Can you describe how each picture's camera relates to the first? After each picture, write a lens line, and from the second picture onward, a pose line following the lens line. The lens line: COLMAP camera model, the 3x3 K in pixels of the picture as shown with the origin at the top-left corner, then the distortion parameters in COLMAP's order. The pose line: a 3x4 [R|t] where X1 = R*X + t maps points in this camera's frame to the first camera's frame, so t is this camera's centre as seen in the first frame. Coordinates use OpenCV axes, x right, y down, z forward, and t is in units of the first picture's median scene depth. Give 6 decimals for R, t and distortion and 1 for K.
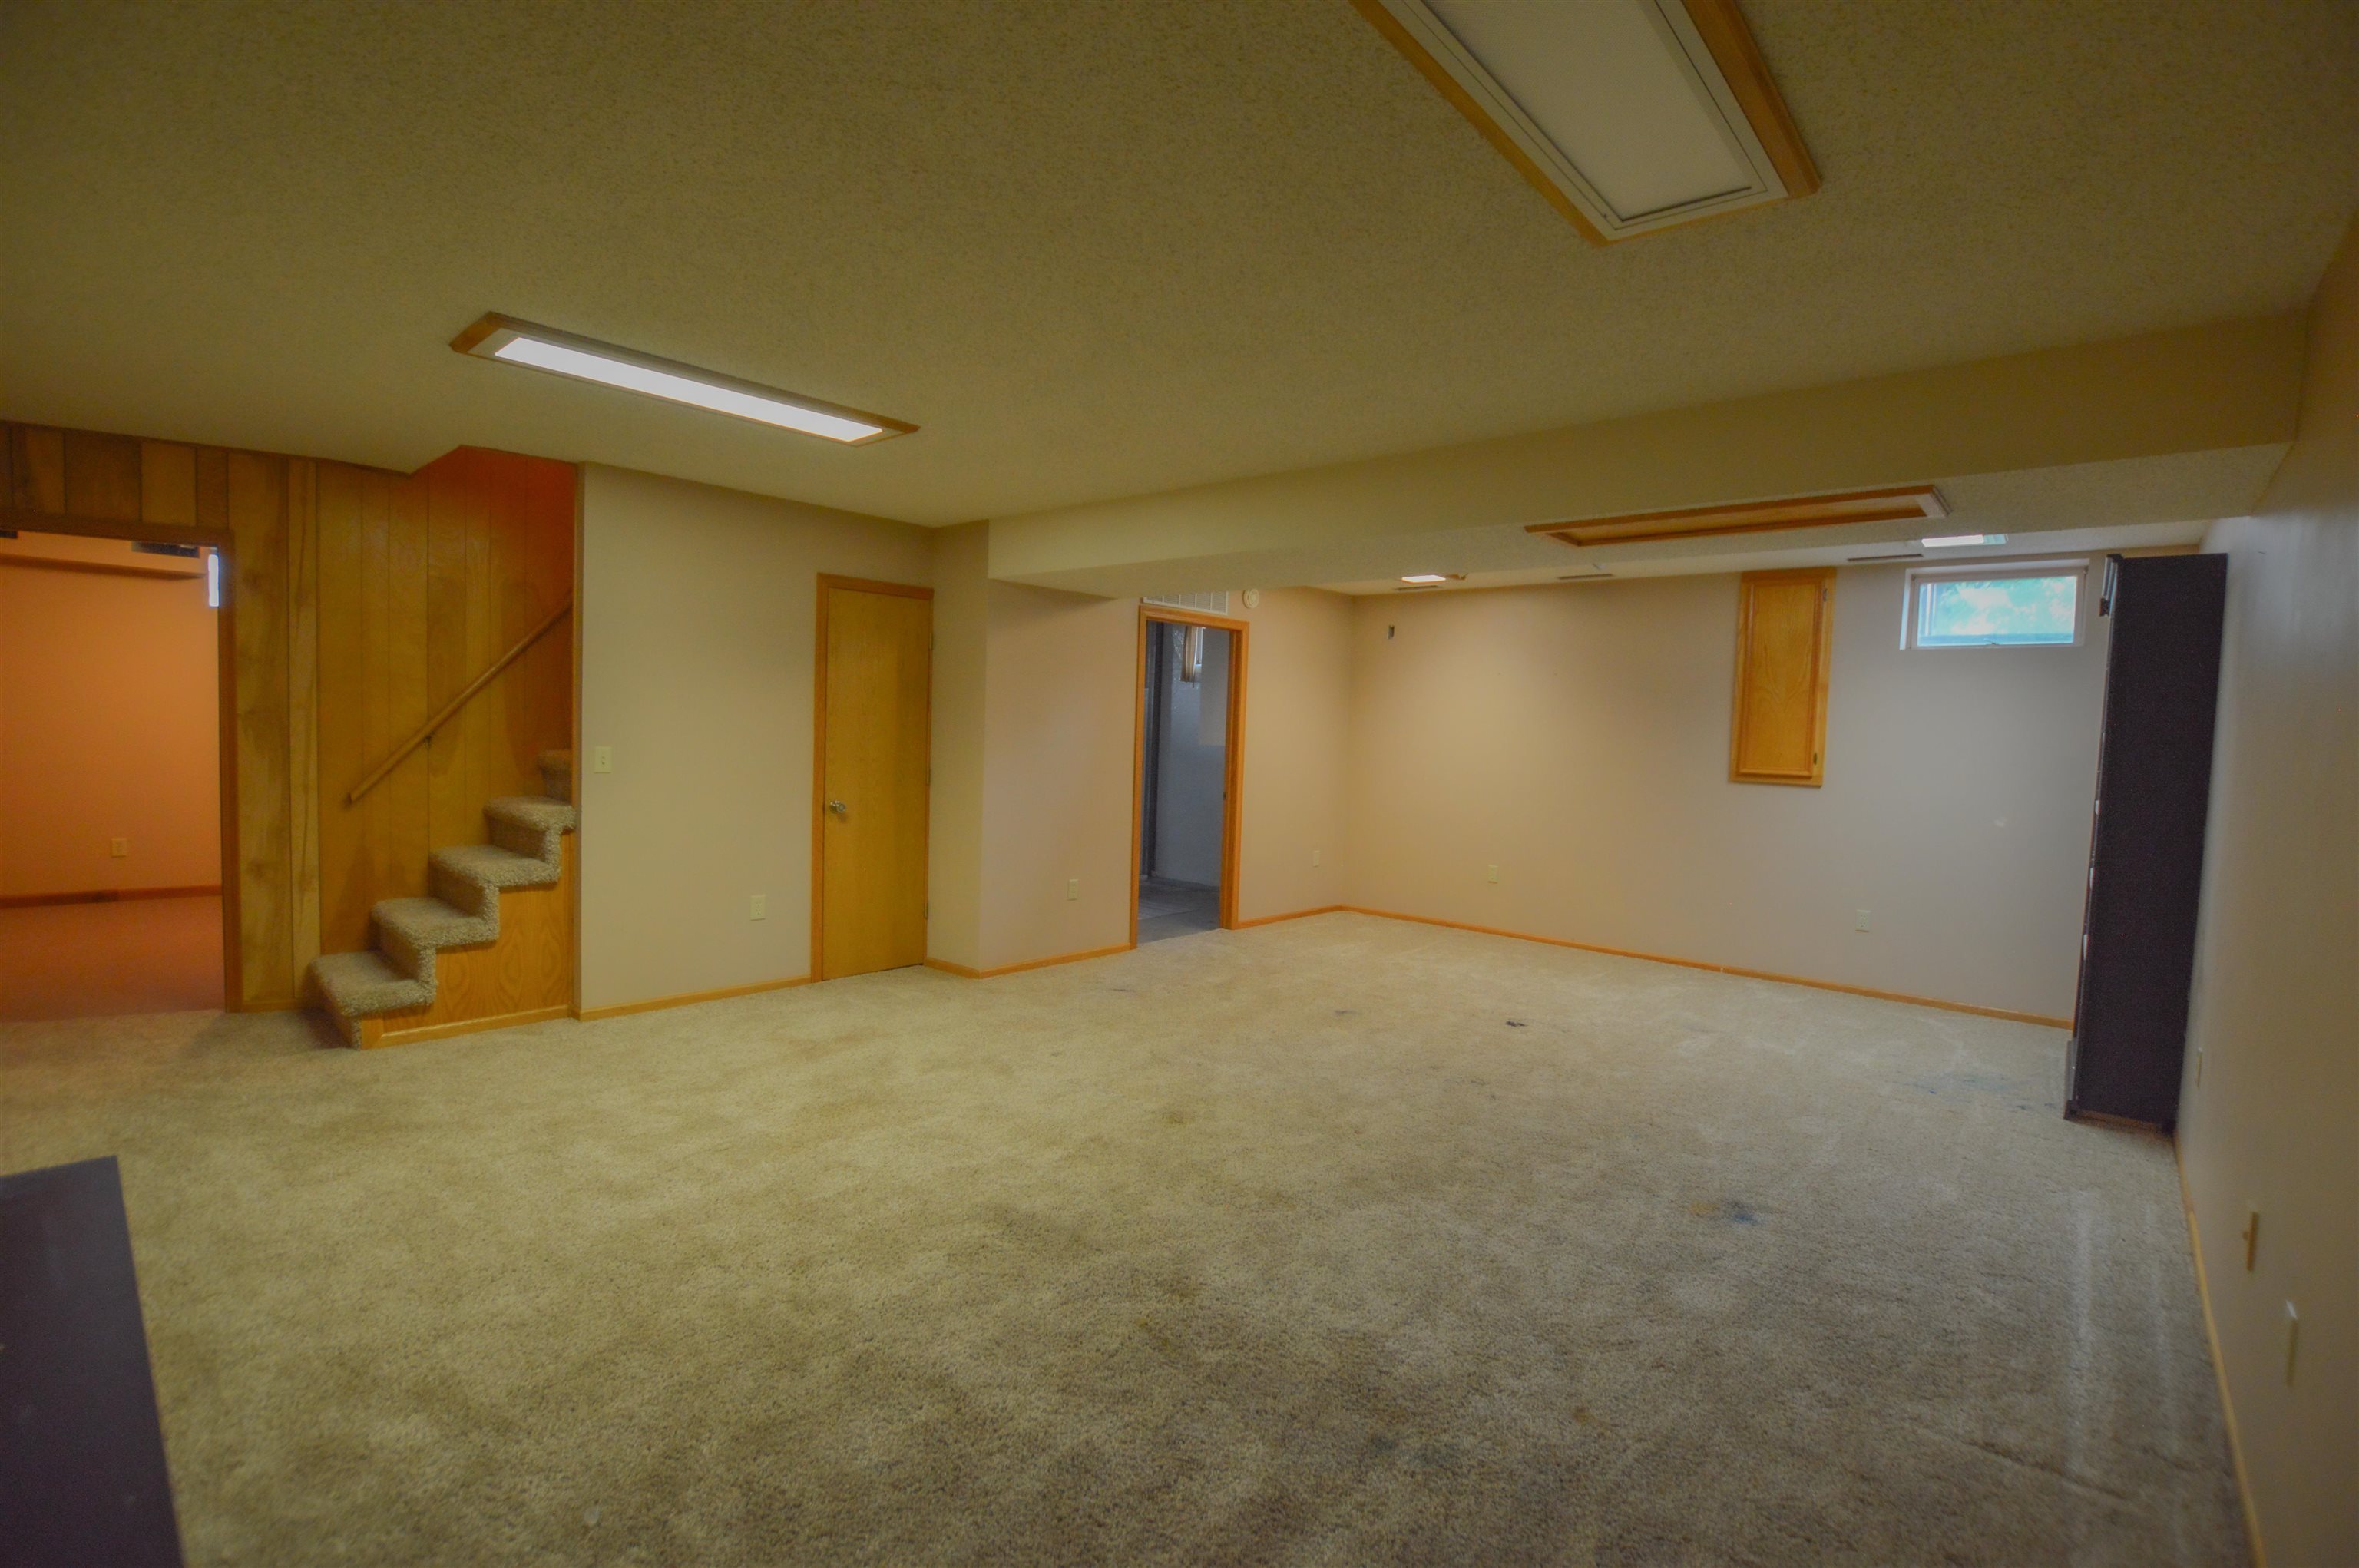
lens RADIAL K [[1063.8, 0, 1179.5], [0, 1063.8, 784.0], [0, 0, 1]] dist [-0.001587, -0.000141]
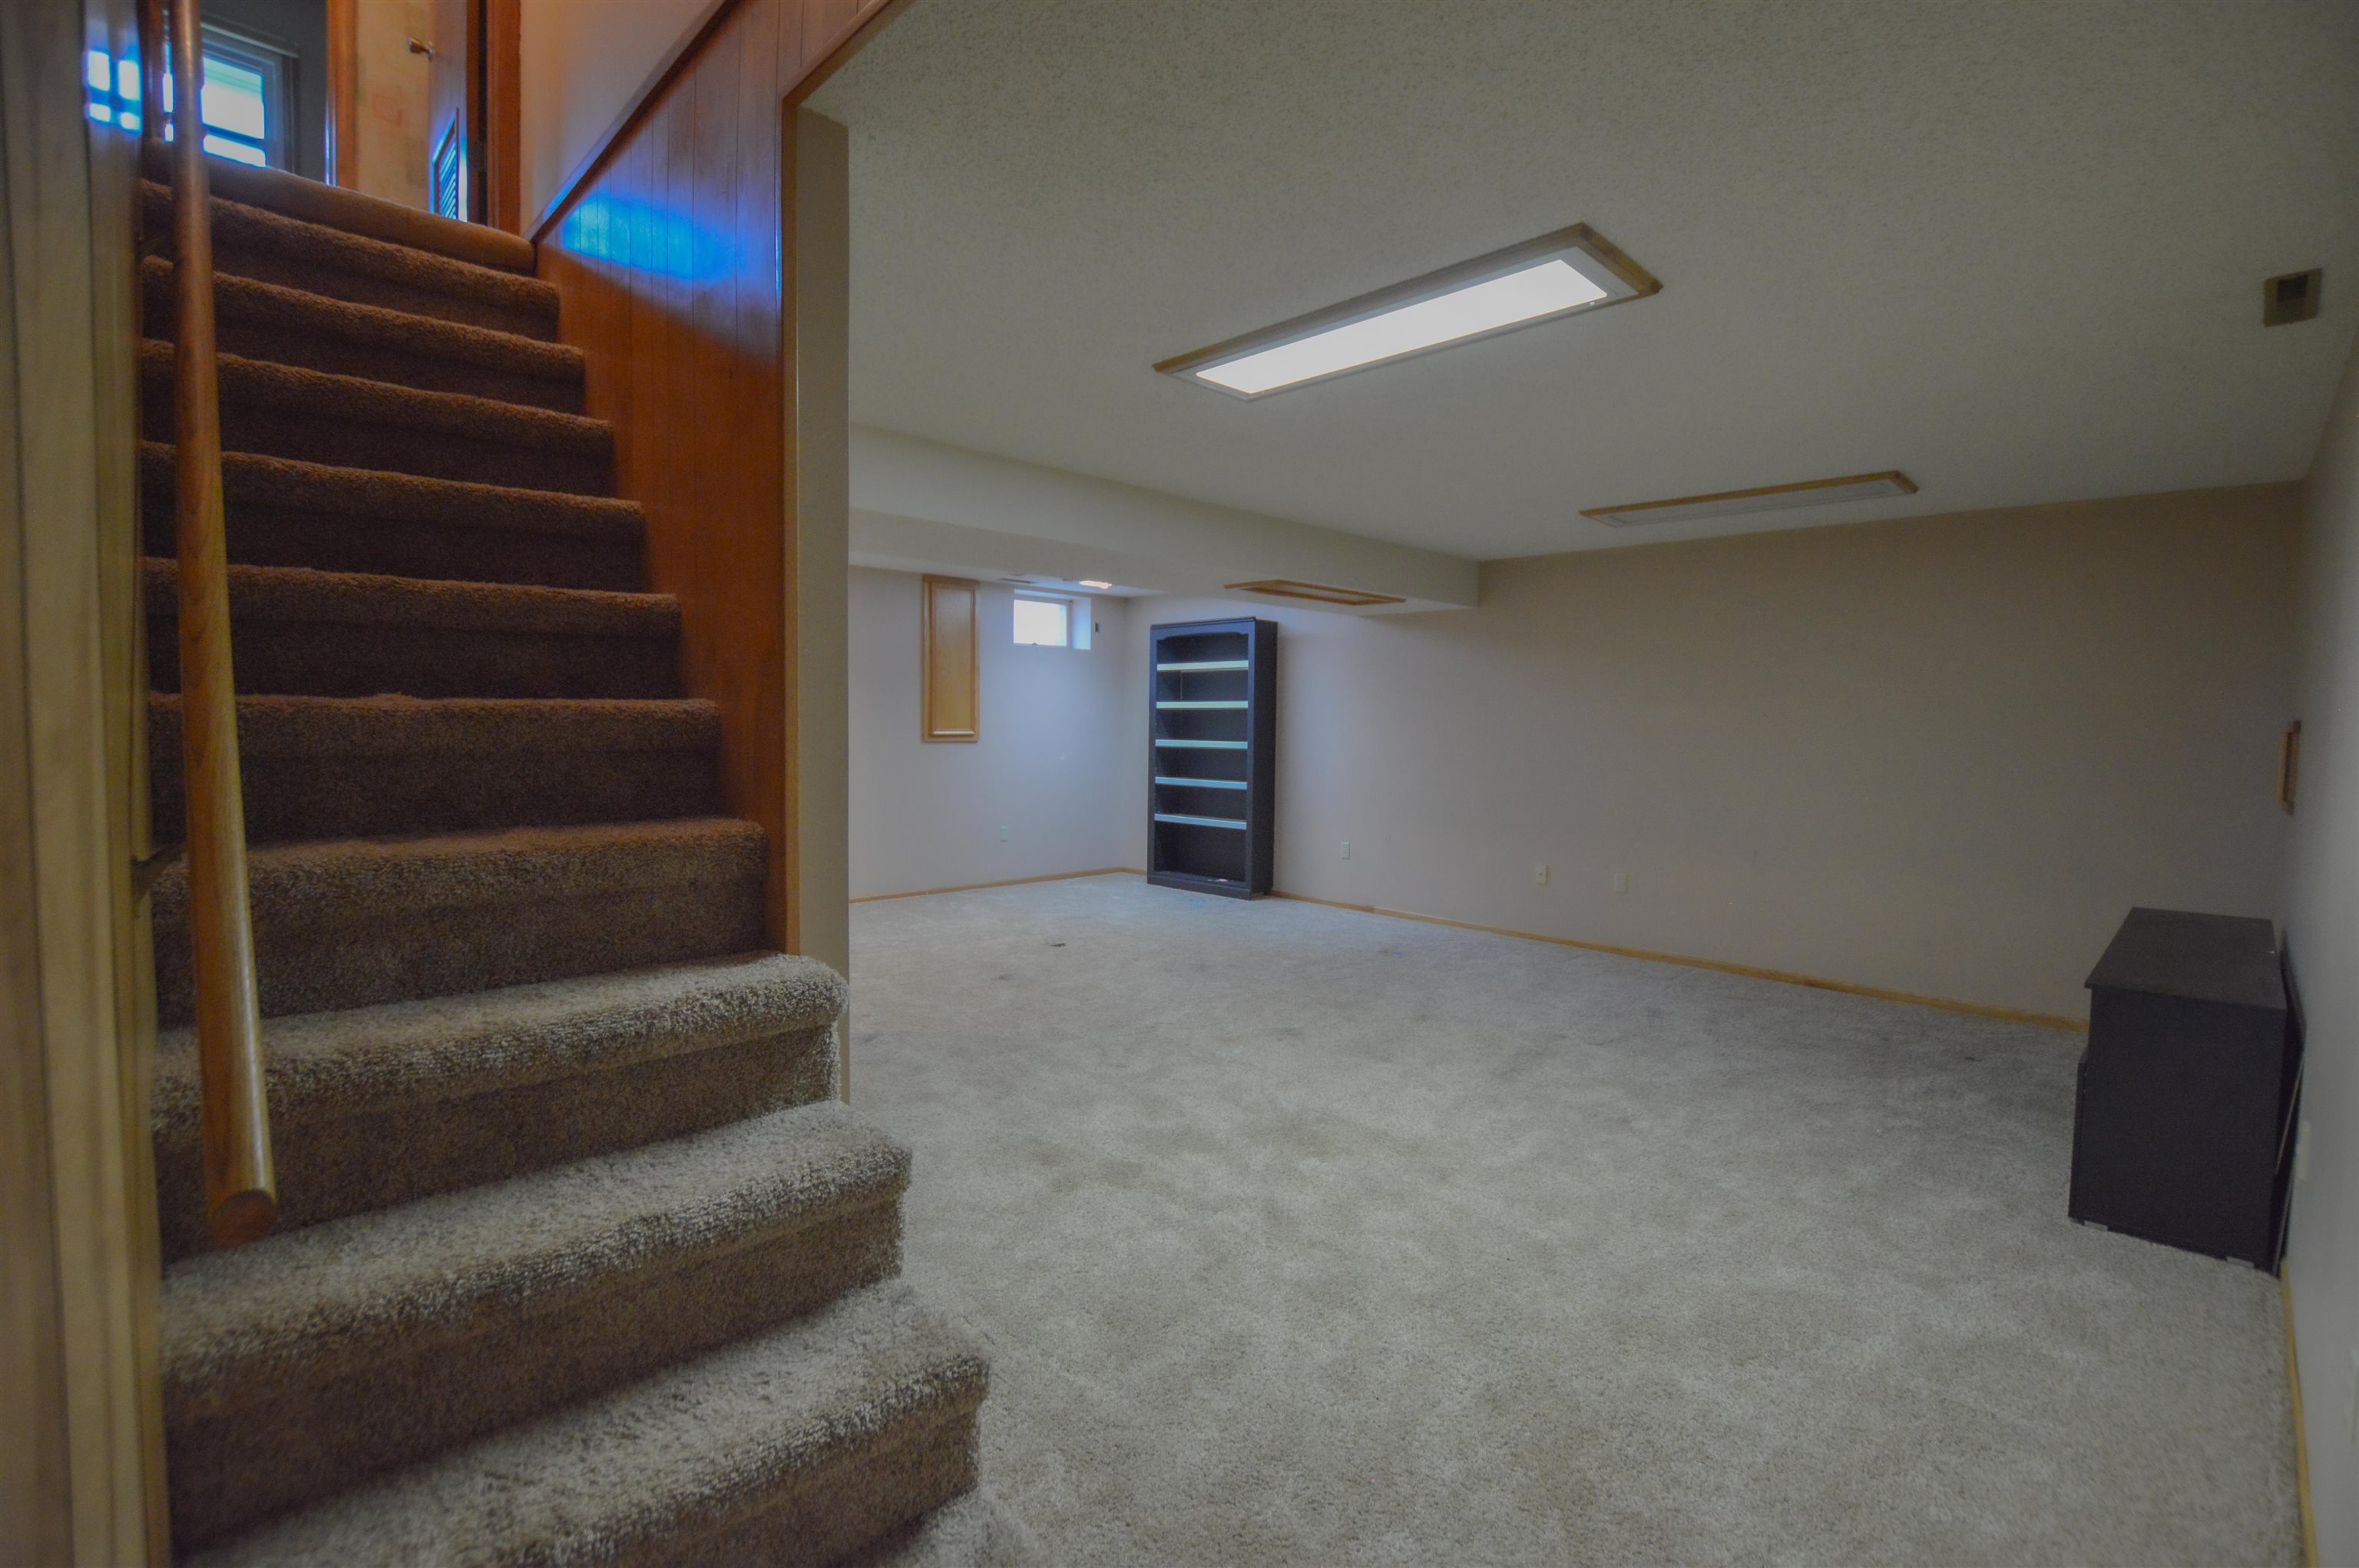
lens RADIAL K [[1063.8, 0, 1179.5], [0, 1063.8, 784.0], [0, 0, 1]] dist [-0.001587, -0.000141]
pose [[0.076886, -0.101939, 0.991815, -1.074728], [0.059895, 0.993435, 0.097462, -0.087819], [-0.995239, 0.051911, 0.082487, 0.903451]]
